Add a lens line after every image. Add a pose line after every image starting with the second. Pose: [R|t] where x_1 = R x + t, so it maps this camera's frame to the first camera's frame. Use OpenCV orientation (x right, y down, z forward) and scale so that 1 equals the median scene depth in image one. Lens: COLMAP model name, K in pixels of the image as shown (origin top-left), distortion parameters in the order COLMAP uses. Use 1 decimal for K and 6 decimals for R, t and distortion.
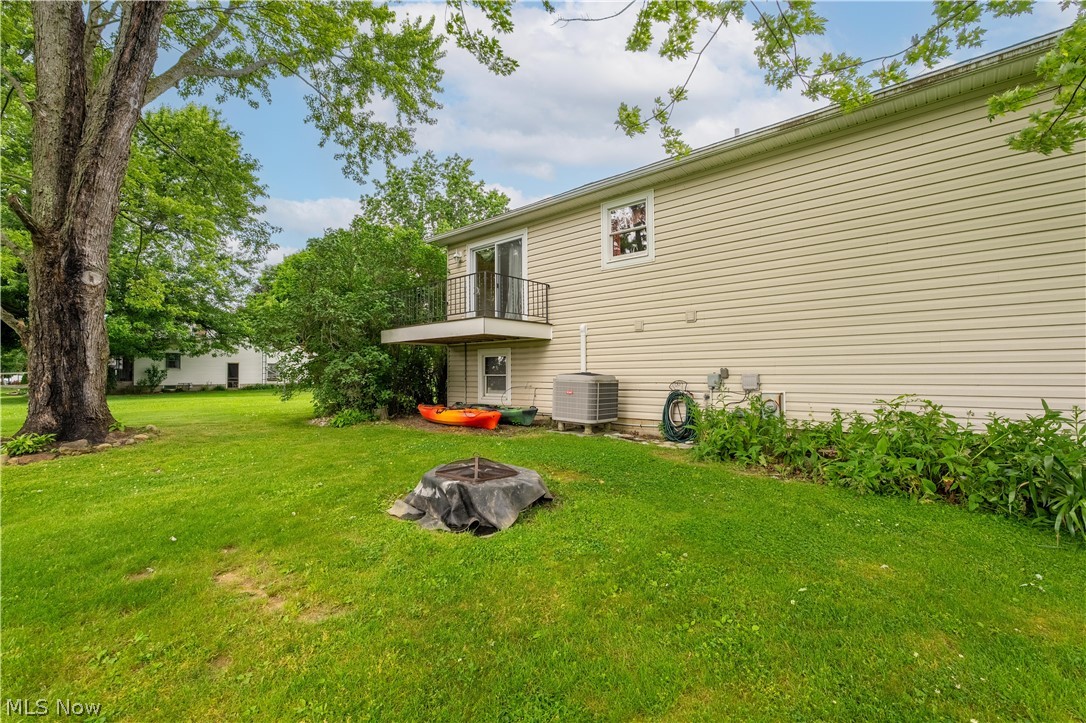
lens RADIAL K [[473.2, 0, 540.4], [0, 473.2, 359.0], [0, 0, 1]] dist [-0.002885, -0.000519]
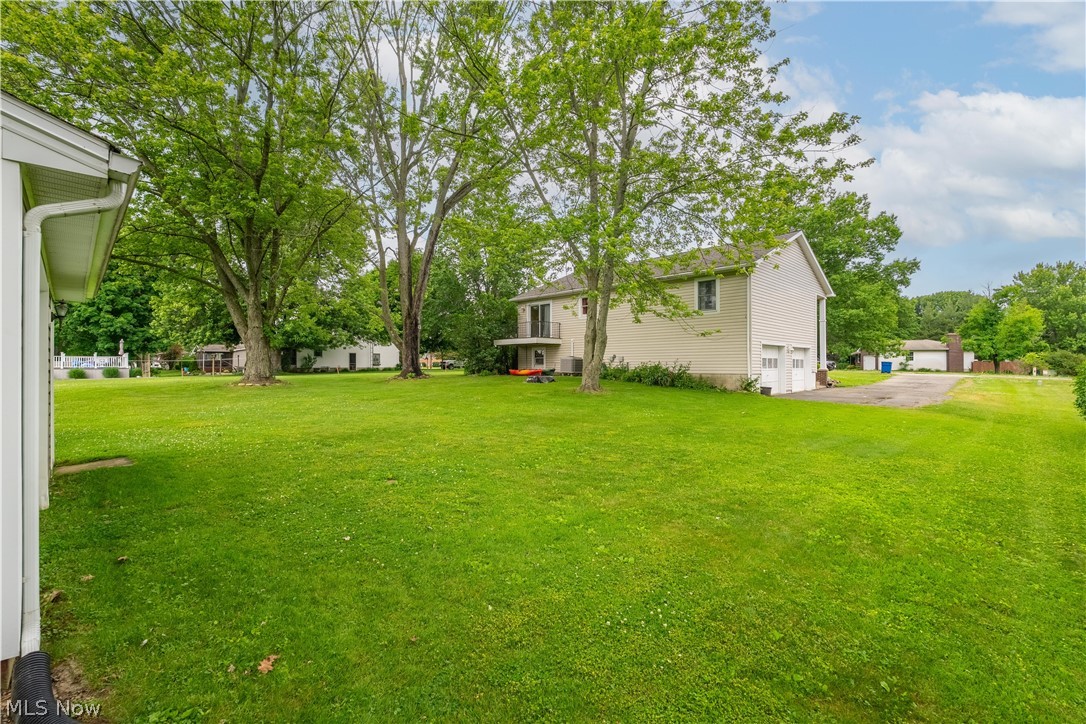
lens RADIAL K [[470.3, 0, 541.6], [0, 470.3, 363.8], [0, 0, 1]] dist [-0.004681, 0.000004]
pose [[0.998401, 0.004035, -0.056391, 0.056538], [-0.002386, 0.999568, 0.029277, -0.007905], [0.056484, -0.029095, 0.997979, -1.449770]]
